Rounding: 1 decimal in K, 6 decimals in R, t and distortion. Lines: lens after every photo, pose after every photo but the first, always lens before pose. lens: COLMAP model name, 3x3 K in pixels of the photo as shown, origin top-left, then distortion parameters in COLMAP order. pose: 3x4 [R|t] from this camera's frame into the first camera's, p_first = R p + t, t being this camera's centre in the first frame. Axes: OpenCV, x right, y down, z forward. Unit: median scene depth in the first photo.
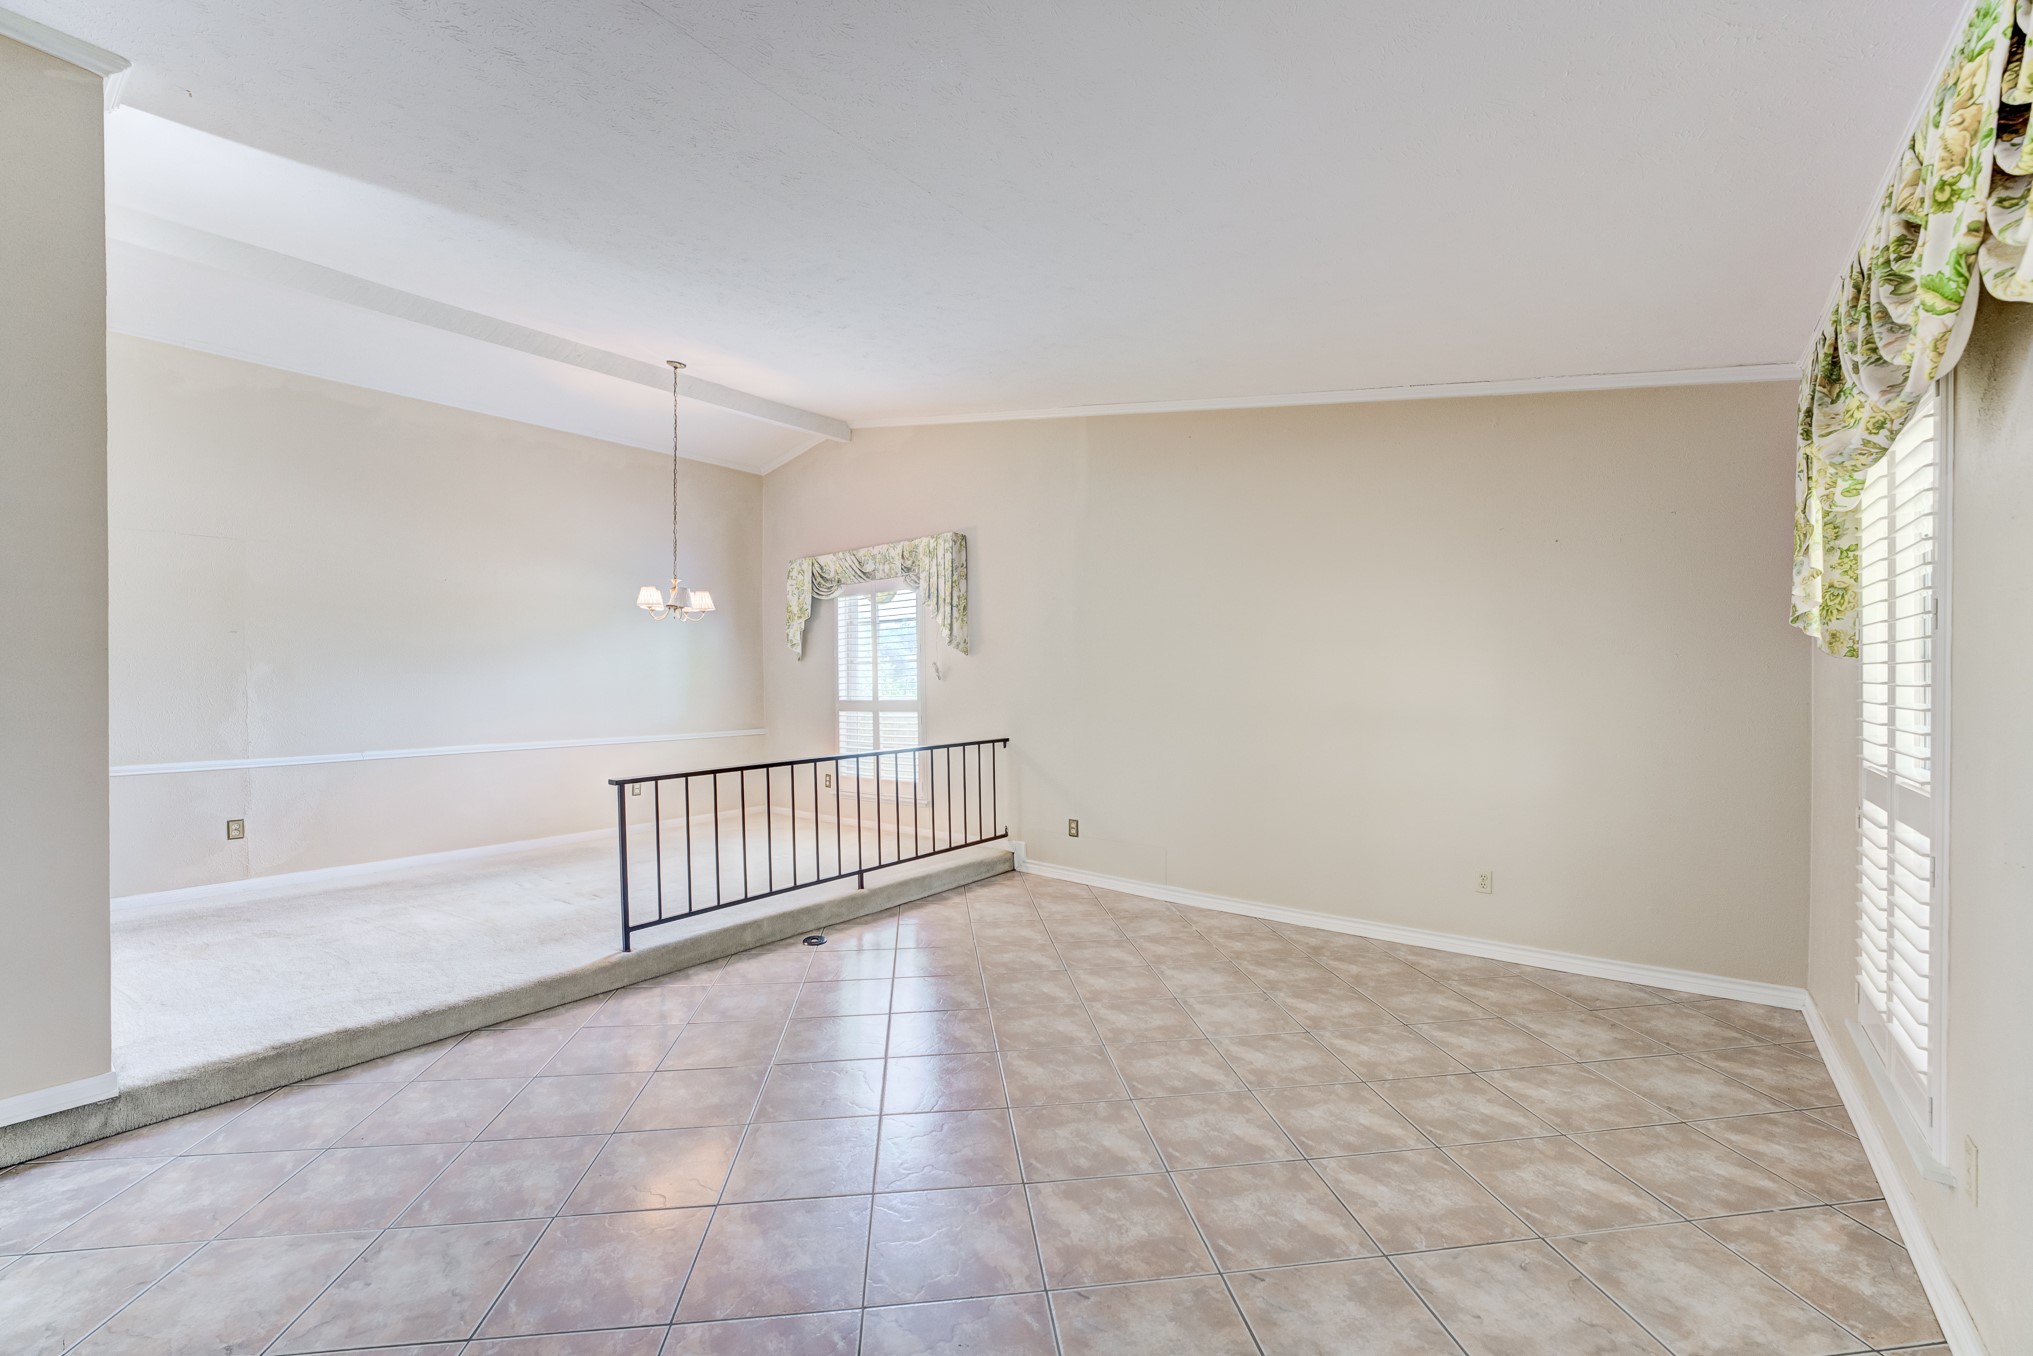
lens RADIAL K [[819.6, 0, 1018.8], [0, 819.6, 704.7], [0, 0, 1]] dist [-0.006893, -0.000103]
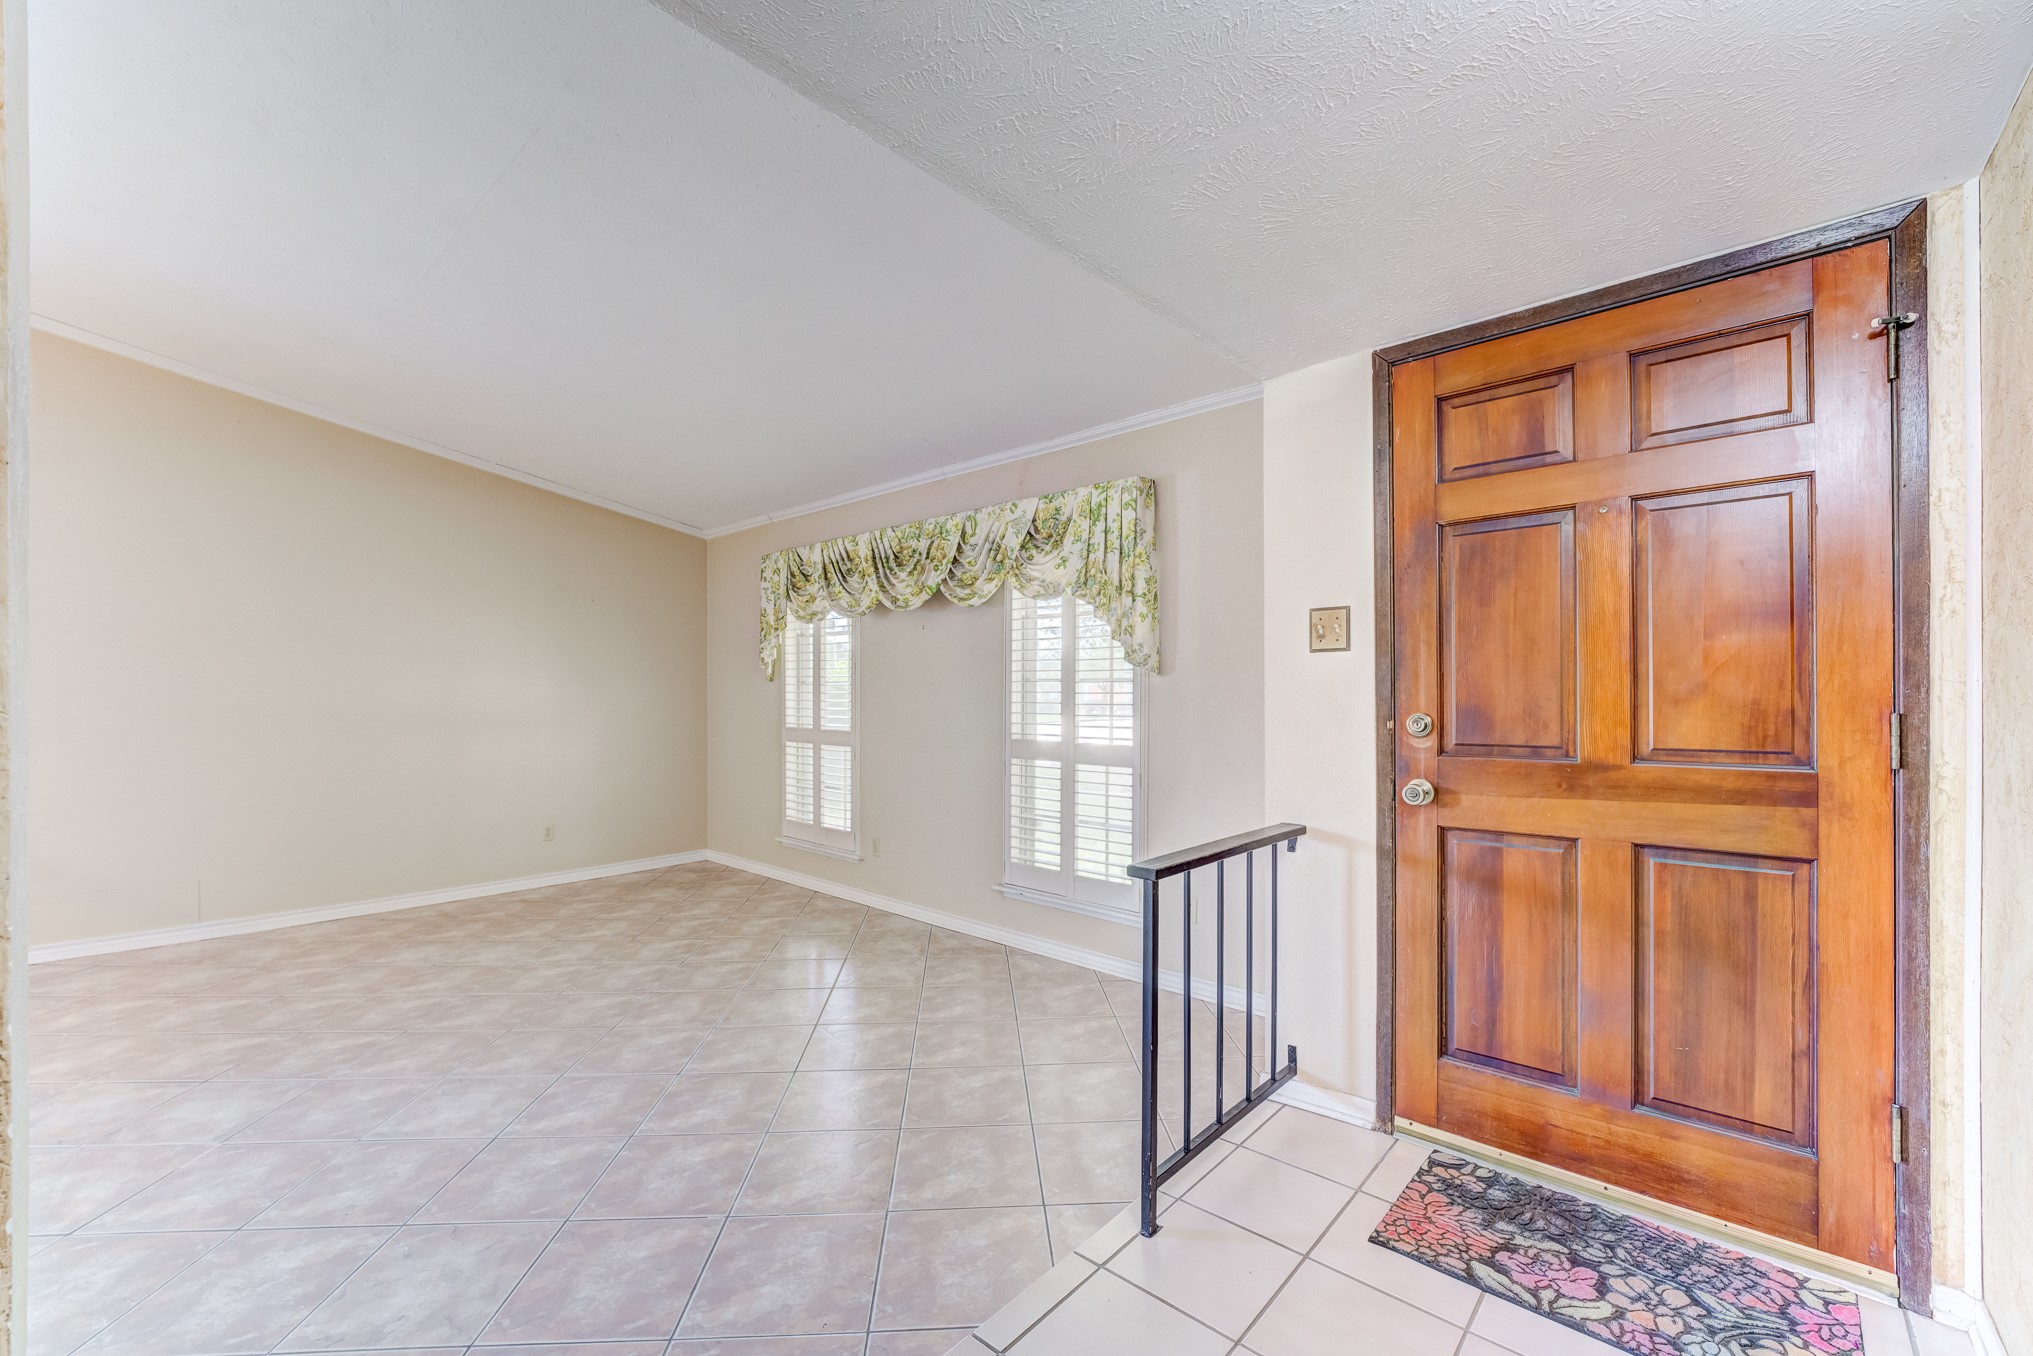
lens RADIAL K [[829.5, 0, 1015.3], [0, 829.5, 693.6], [0, 0, 1]] dist [-0.000722, 0.000271]
pose [[0.070642, 0.004199, 0.997493, -1.144964], [0.025191, 0.999665, -0.005992, 0.009258], [-0.997184, 0.025551, 0.070513, 0.127466]]
